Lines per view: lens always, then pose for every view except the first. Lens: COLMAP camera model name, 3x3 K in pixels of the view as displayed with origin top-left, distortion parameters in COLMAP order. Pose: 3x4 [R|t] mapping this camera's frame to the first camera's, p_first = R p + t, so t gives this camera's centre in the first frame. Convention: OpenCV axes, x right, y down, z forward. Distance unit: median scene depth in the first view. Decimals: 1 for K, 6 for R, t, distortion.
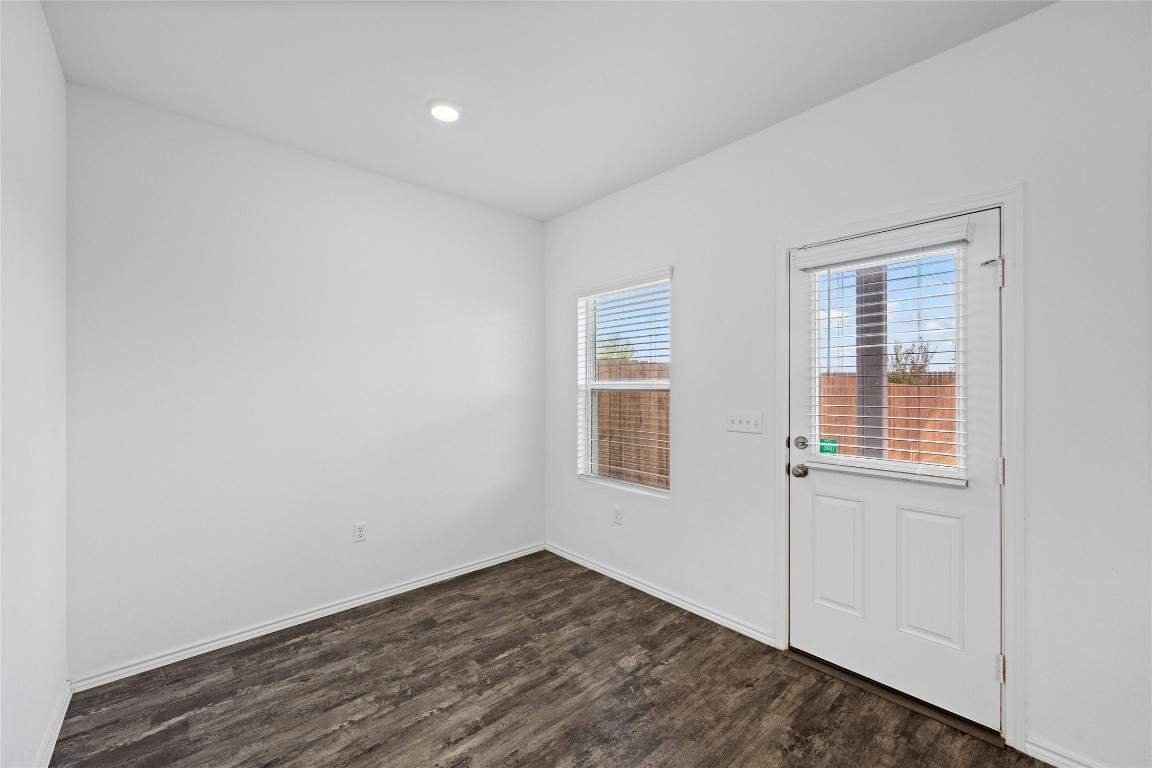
lens RADIAL K [[463.0, 0, 578.3], [0, 463.0, 390.4], [0, 0, 1]] dist [0.001588, 0.000194]
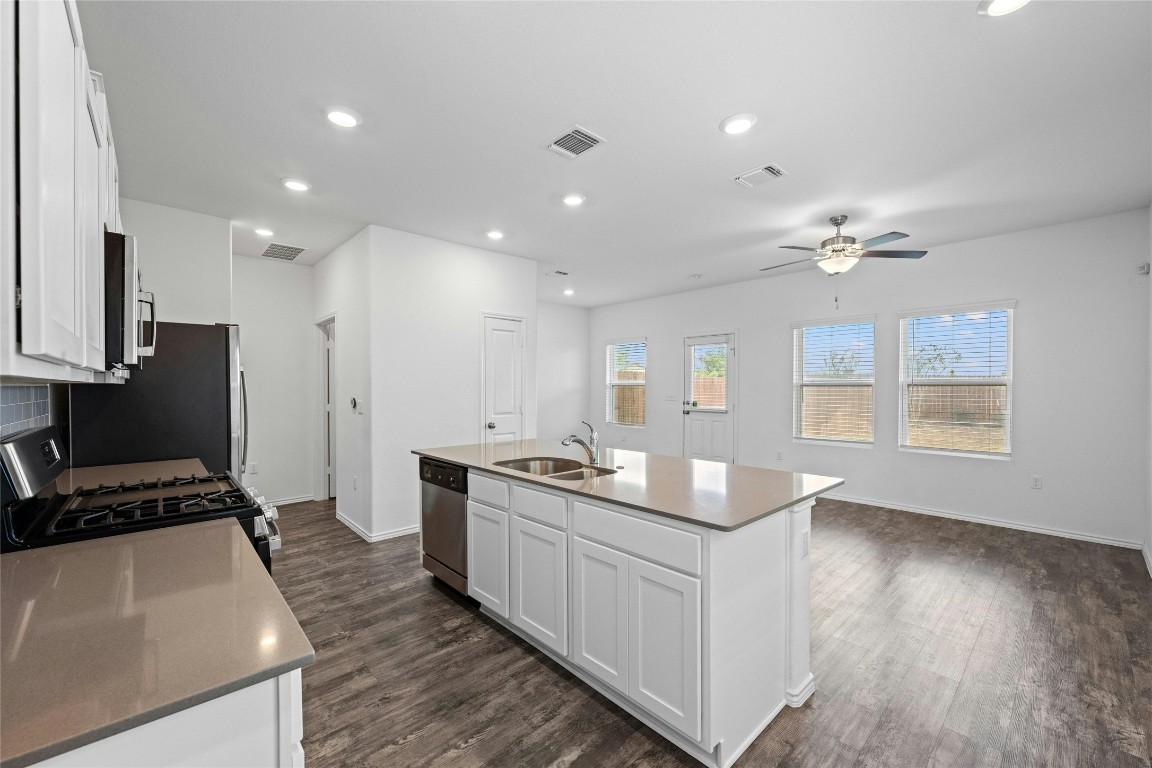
lens RADIAL K [[463.0, 0, 575.0], [0, 463.0, 389.3], [0, 0, 1]] dist [0.001588, 0.000194]
pose [[0.999886, 0.001161, -0.015043, -0.130451], [-0.001076, 0.999983, 0.005655, 0.006145], [0.015049, -0.005639, 0.999871, -1.311814]]
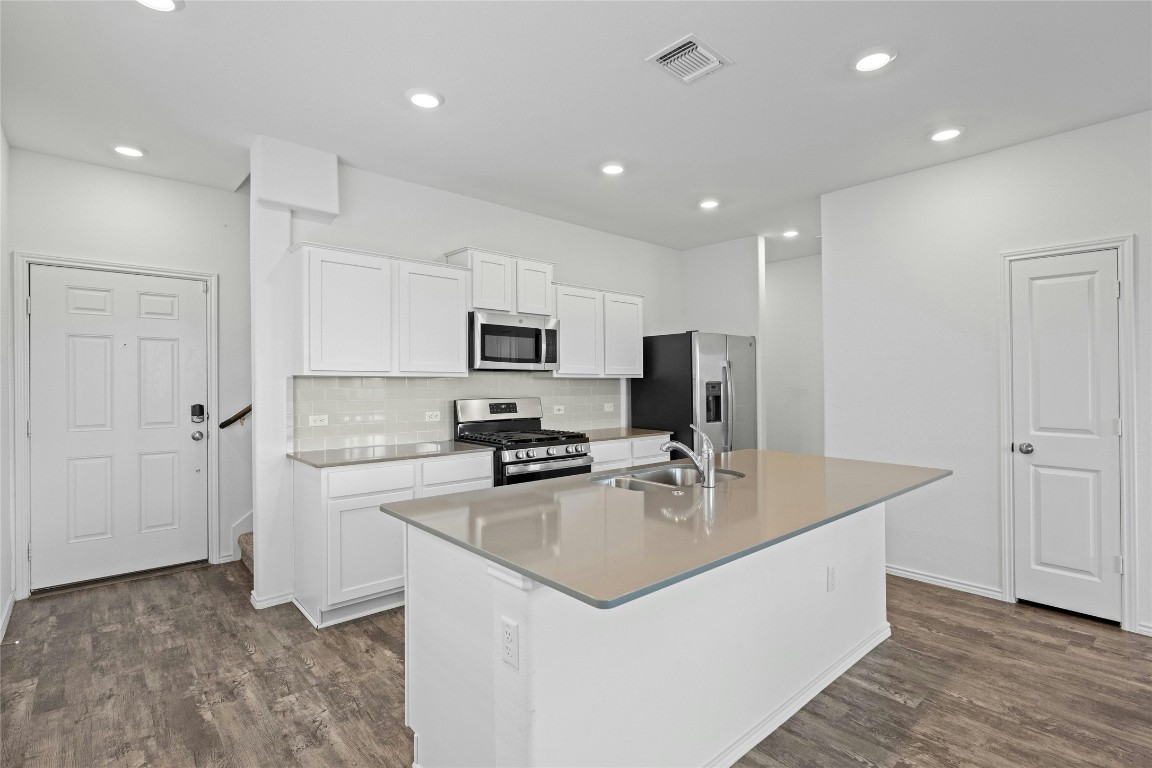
lens RADIAL K [[534.7, 0, 570.4], [0, 534.7, 386.8], [0, 0, 1]] dist [-0.005746, 0.000130]
pose [[-0.026281, 0.012777, -0.999573, 0.572855], [-0.004409, 0.999907, 0.012898, 0.009052], [0.999645, 0.004746, -0.026222, -0.637780]]
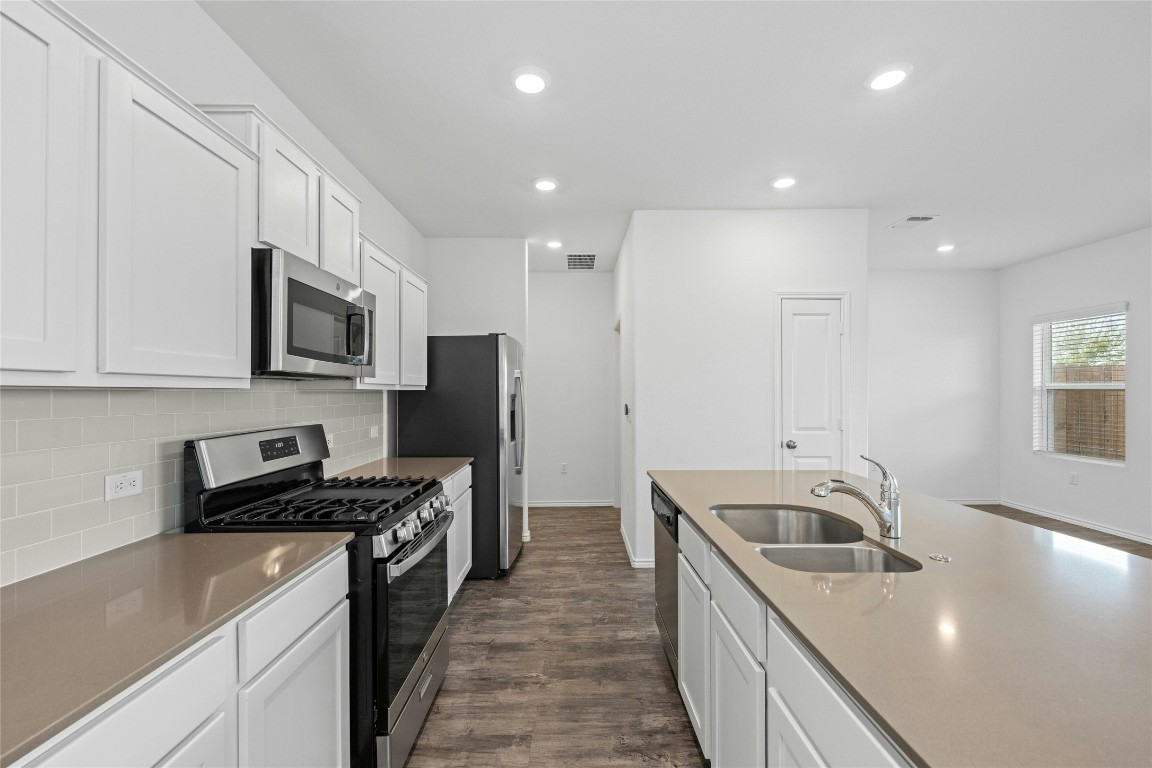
lens RADIAL K [[484.6, 0, 573.9], [0, 484.6, 390.5], [0, 0, 1]] dist [0.002343, -0.000170]
pose [[0.729413, -0.001471, -0.684072, -0.010556], [-0.000797, 0.999995, -0.003000, 0.006450], [0.684073, 0.002734, 0.729409, -1.021315]]
